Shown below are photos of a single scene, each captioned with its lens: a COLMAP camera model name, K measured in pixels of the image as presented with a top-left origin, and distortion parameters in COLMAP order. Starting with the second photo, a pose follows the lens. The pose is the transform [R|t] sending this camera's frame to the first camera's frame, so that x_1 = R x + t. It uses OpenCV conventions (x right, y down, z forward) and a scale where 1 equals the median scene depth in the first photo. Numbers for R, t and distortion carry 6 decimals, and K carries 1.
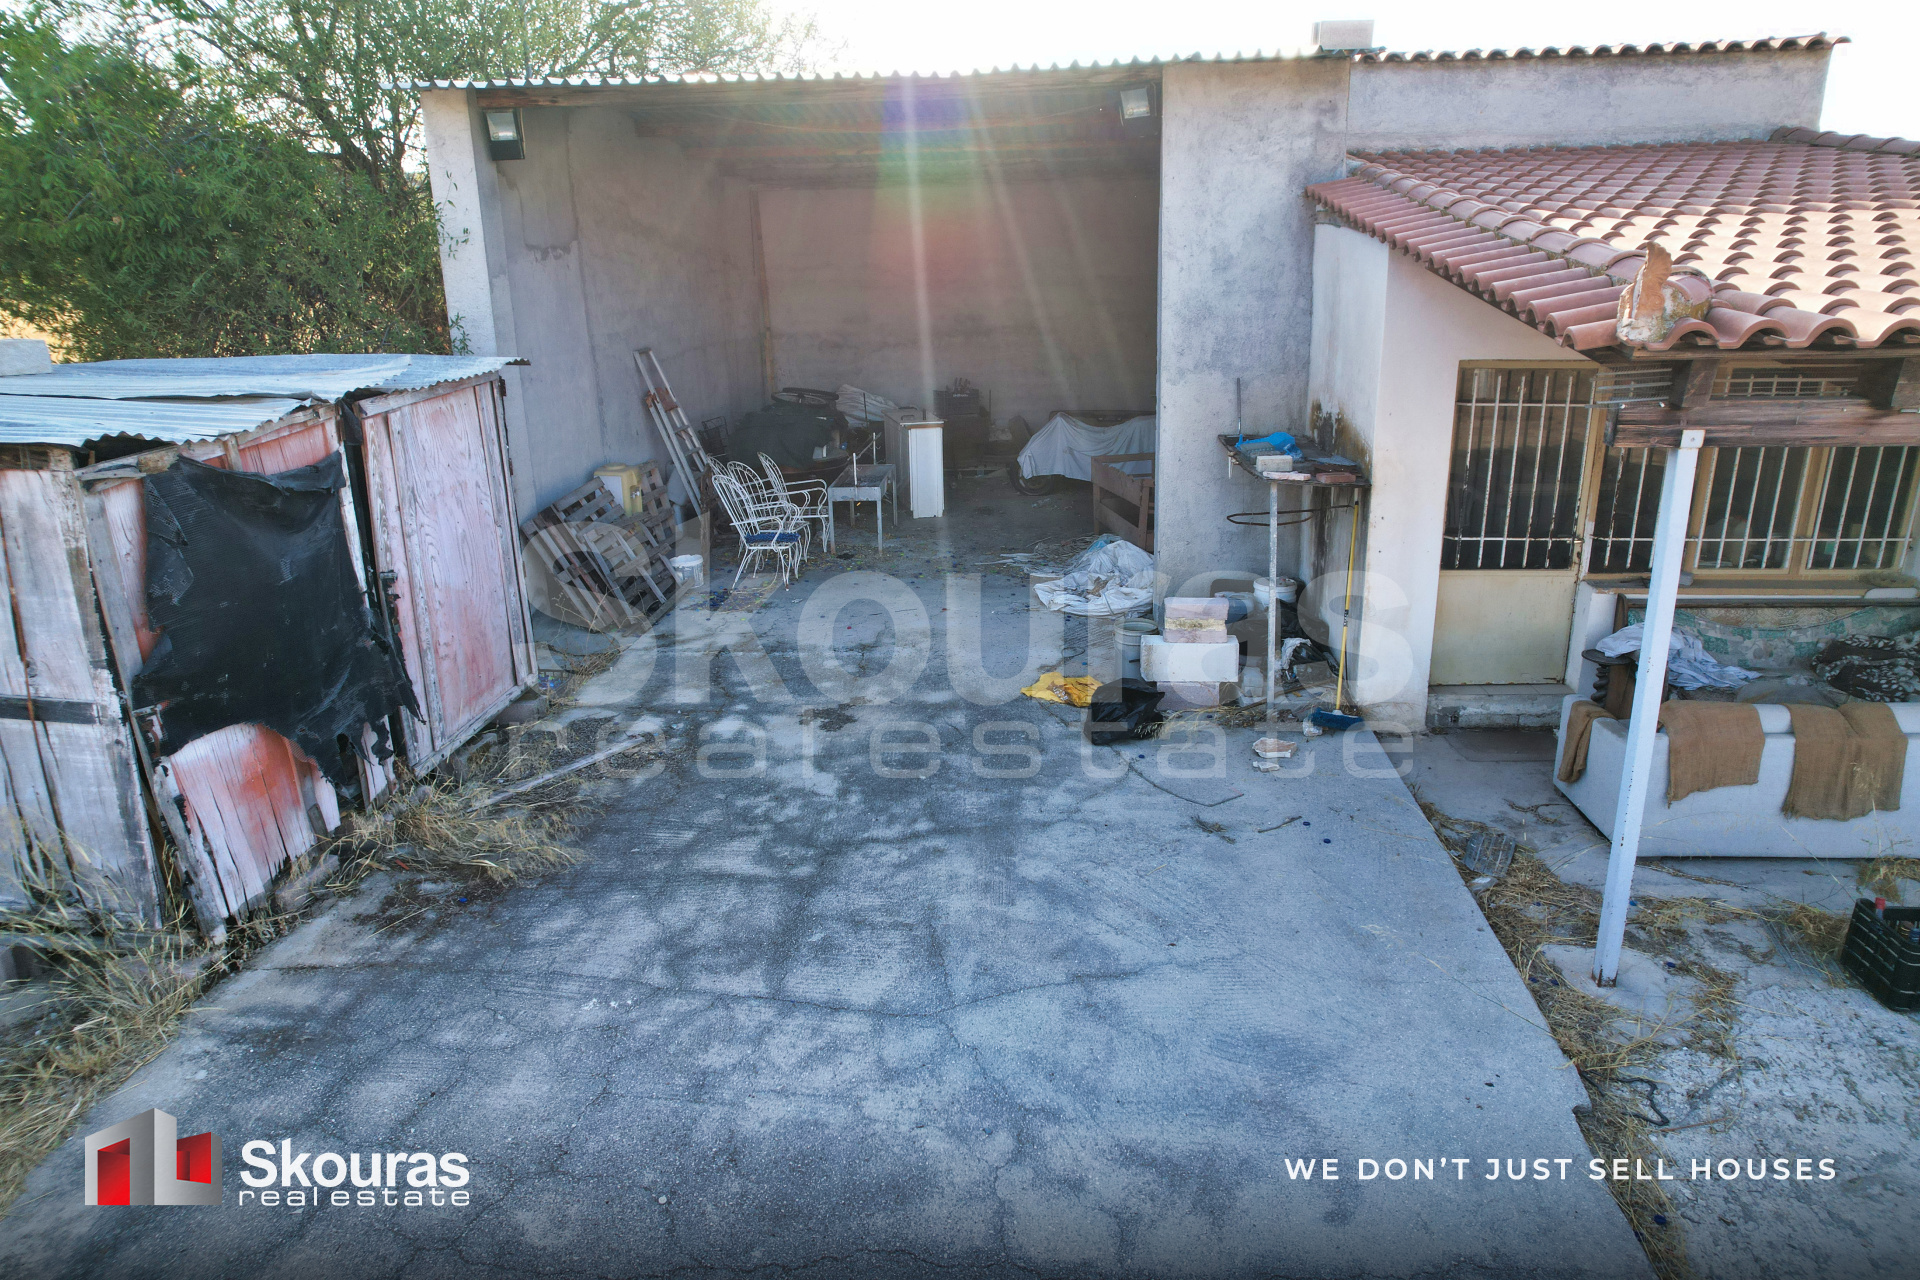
lens RADIAL K [[1224.0, 0, 968.7], [0, 1224.0, 644.2], [0, 0, 1]] dist [-0.079734, 0.072205]
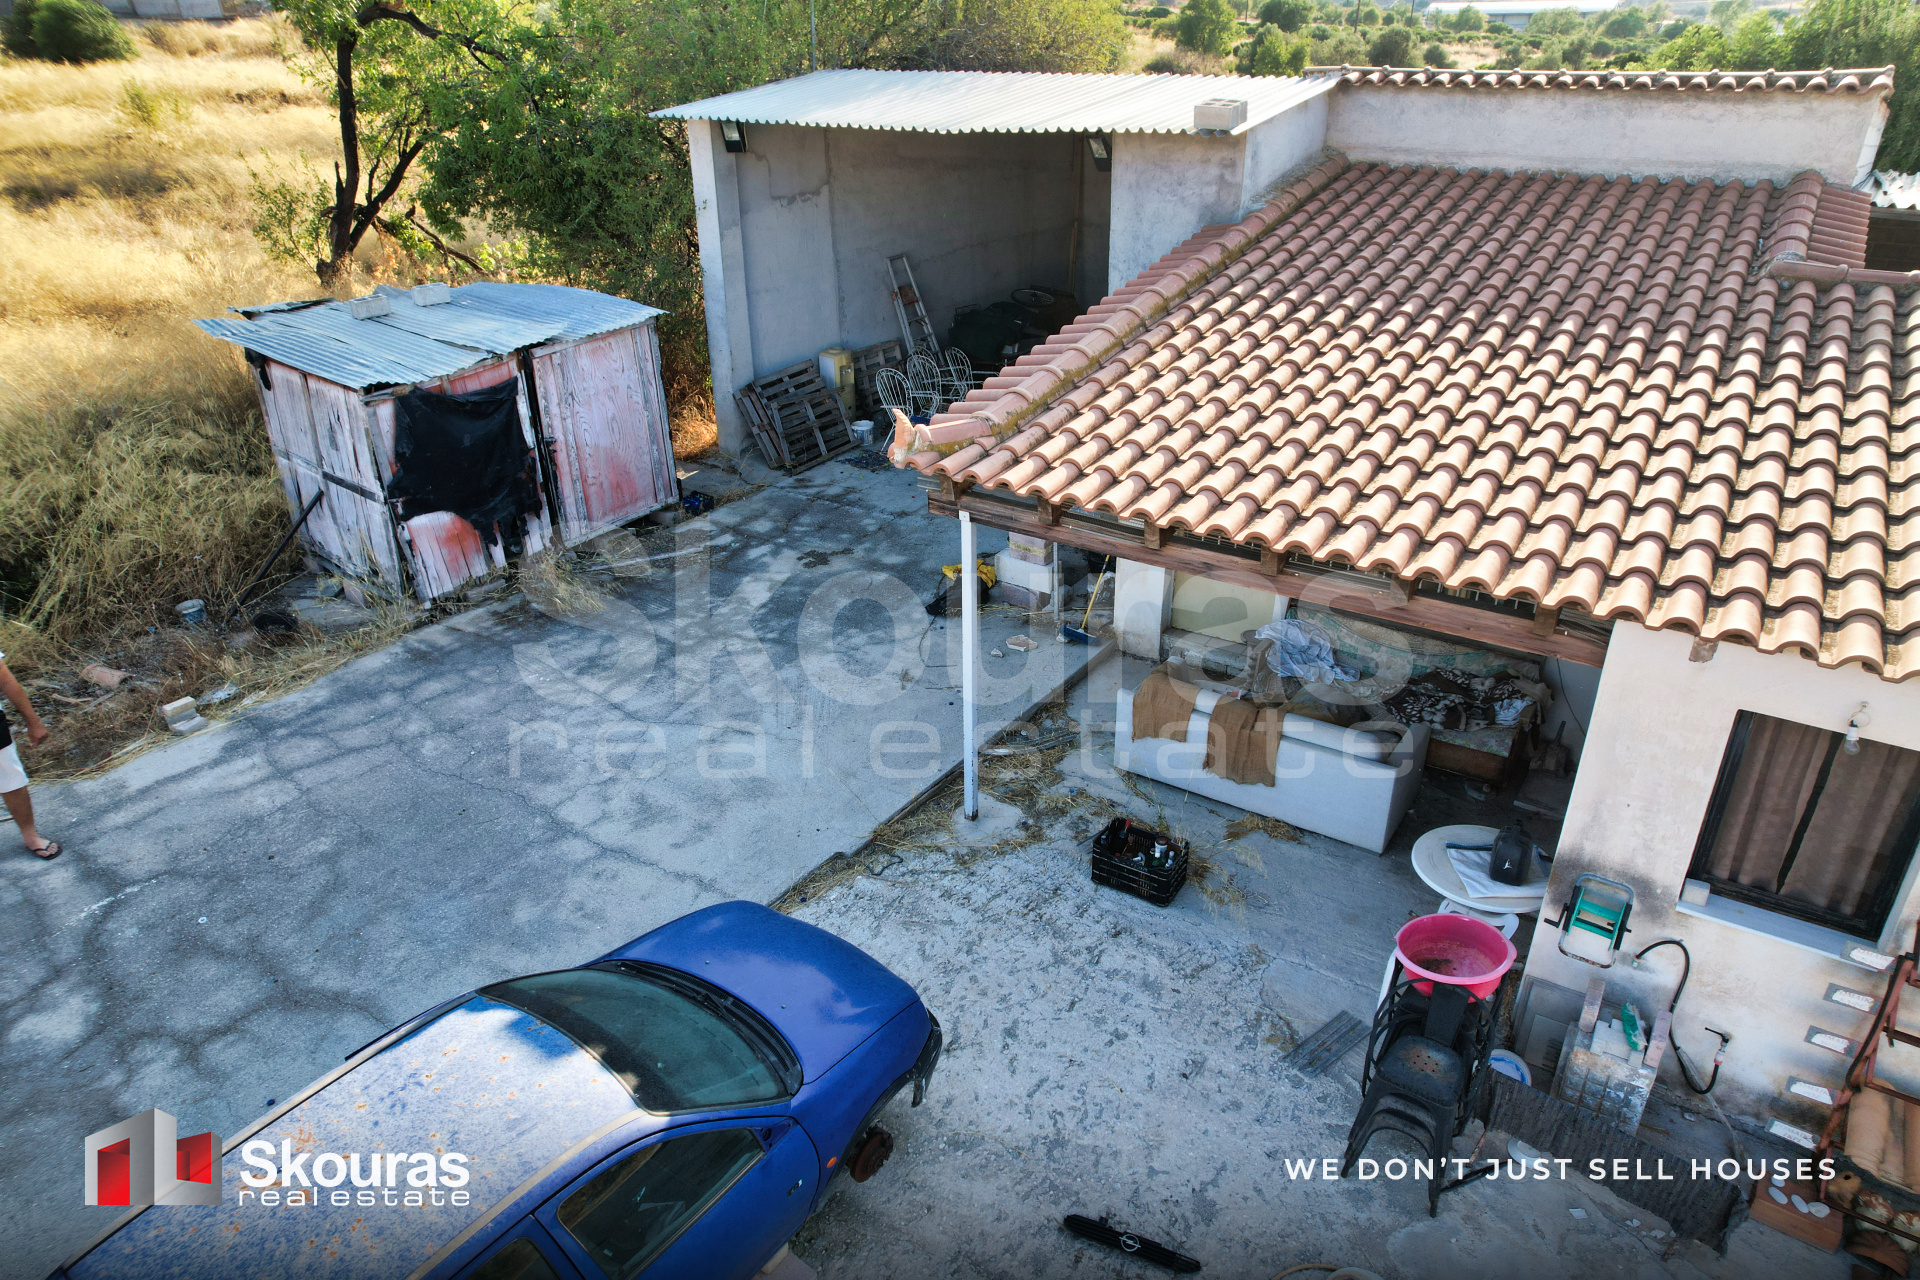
lens RADIAL K [[1224.0, 0, 968.7], [0, 1224.0, 644.2], [0, 0, 1]] dist [-0.079734, 0.072205]
pose [[0.867140, 0.237810, -0.437625, 0.879979], [-0.157421, 0.964468, 0.212178, -0.225895], [0.472533, -0.115096, 0.873765, -0.336652]]
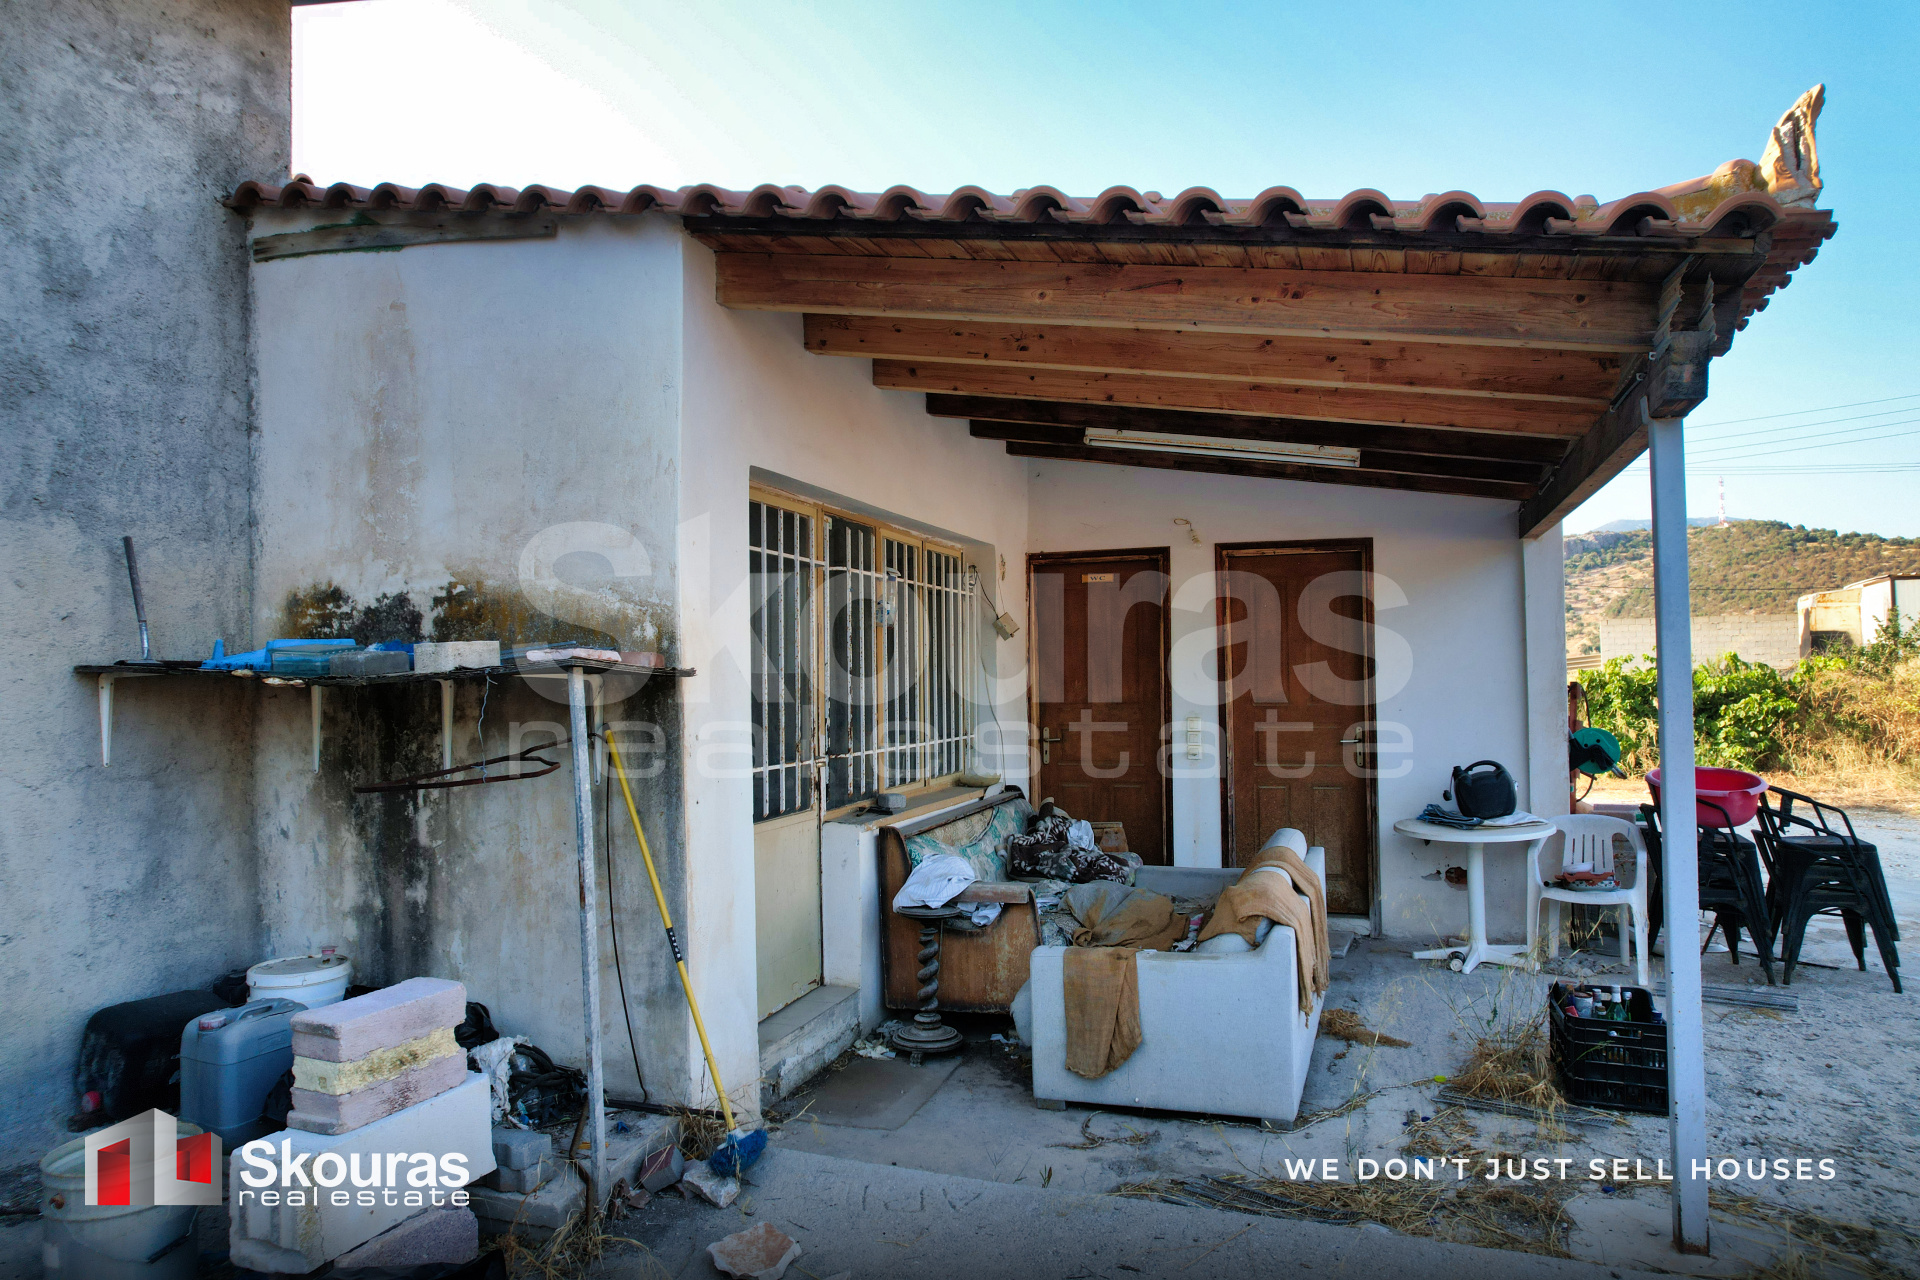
lens RADIAL K [[1224.0, 0, 968.7], [0, 1224.0, 644.2], [0, 0, 1]] dist [-0.079734, 0.072205]
pose [[0.268836, 0.034162, 0.962580, -0.150671], [0.298056, 0.947367, -0.116866, -0.047873], [-0.915909, 0.318320, 0.244505, 0.790285]]
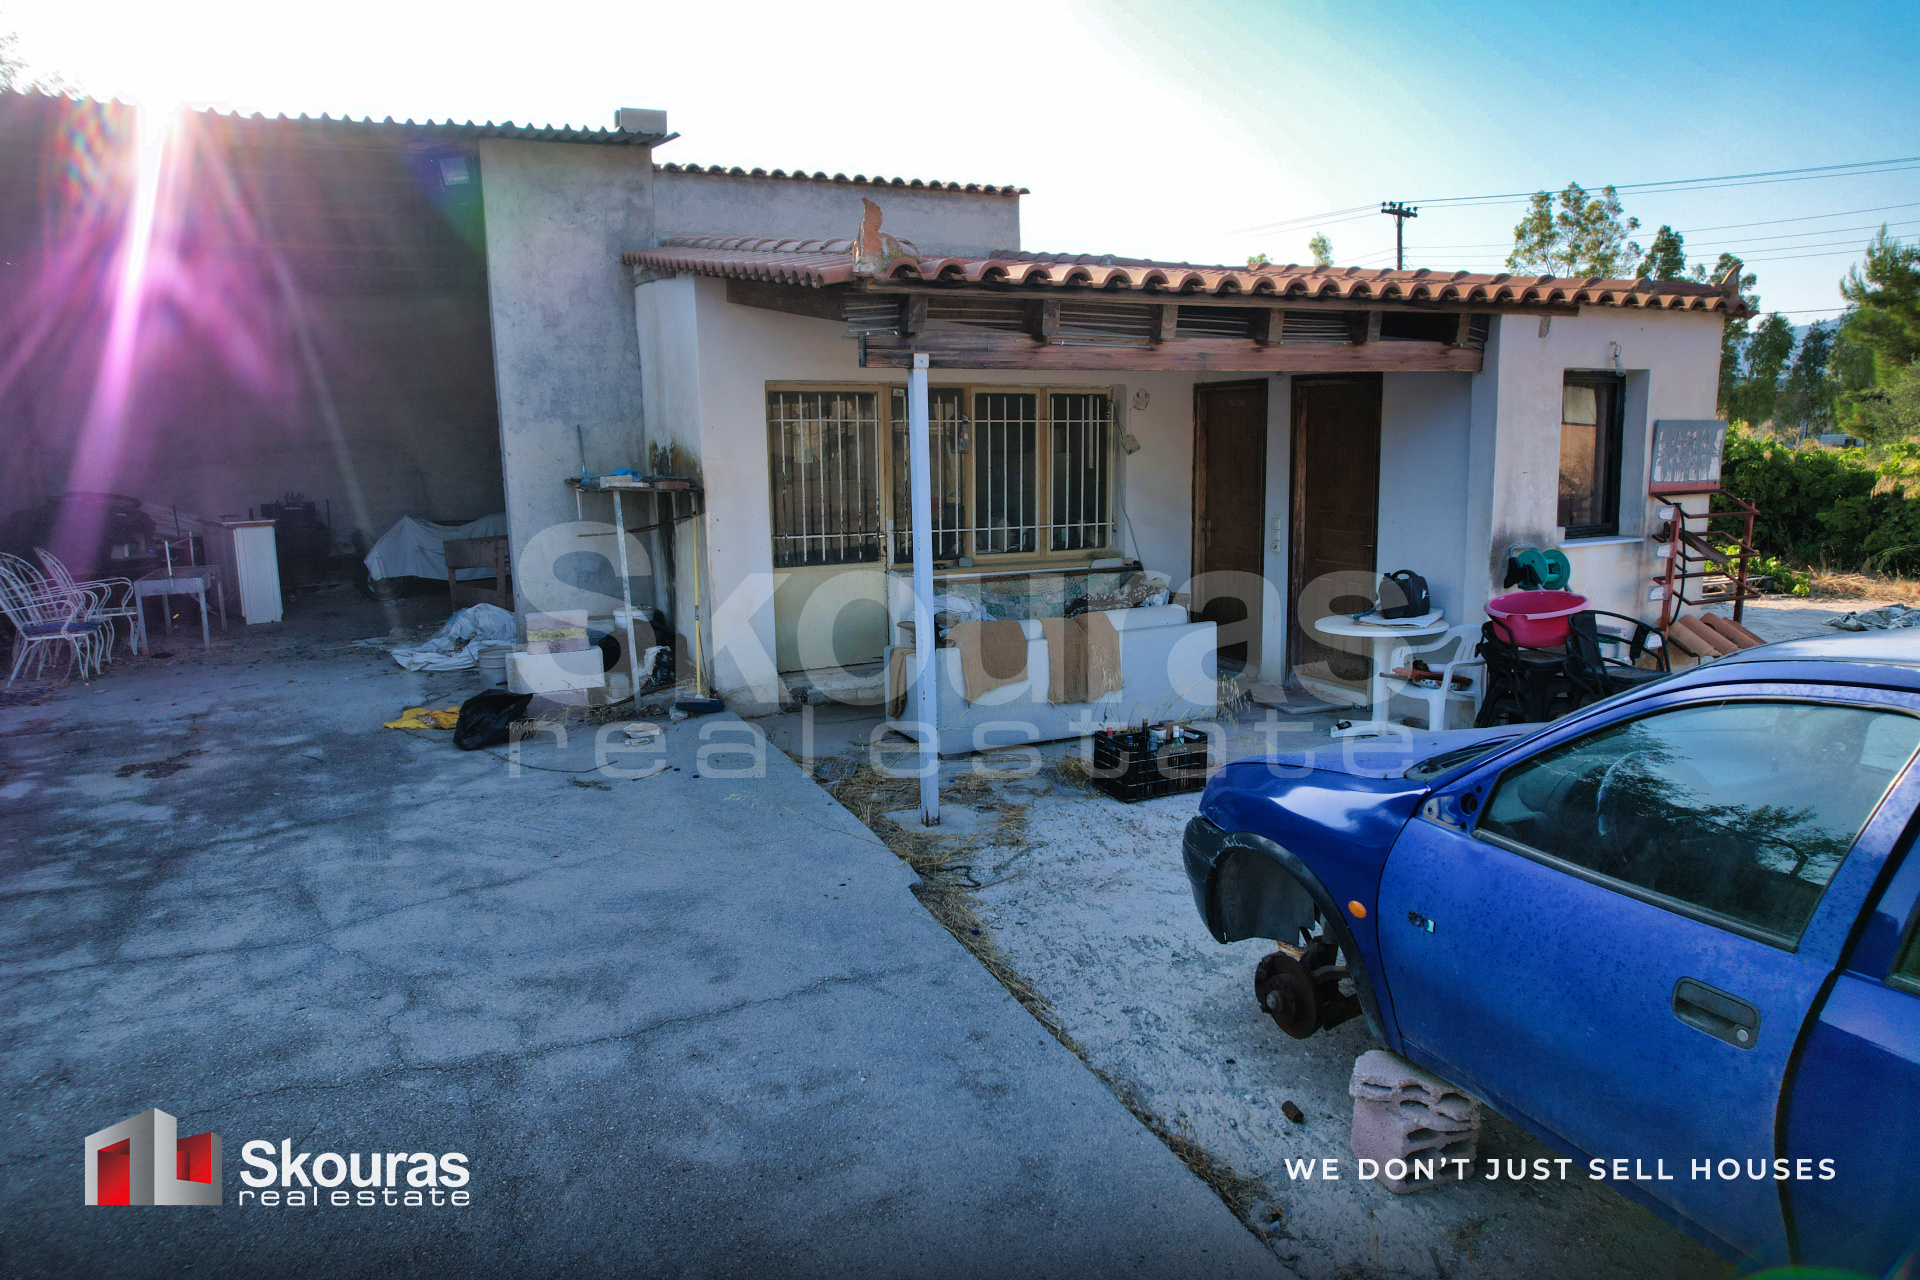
lens RADIAL K [[1224.0, 0, 968.7], [0, 1224.0, 644.2], [0, 0, 1]] dist [-0.079734, 0.072205]
pose [[0.874618, -0.076857, 0.478683, -0.005280], [0.145266, 0.983535, -0.107505, 0.174303], [-0.462538, 0.163562, 0.871382, -0.078632]]
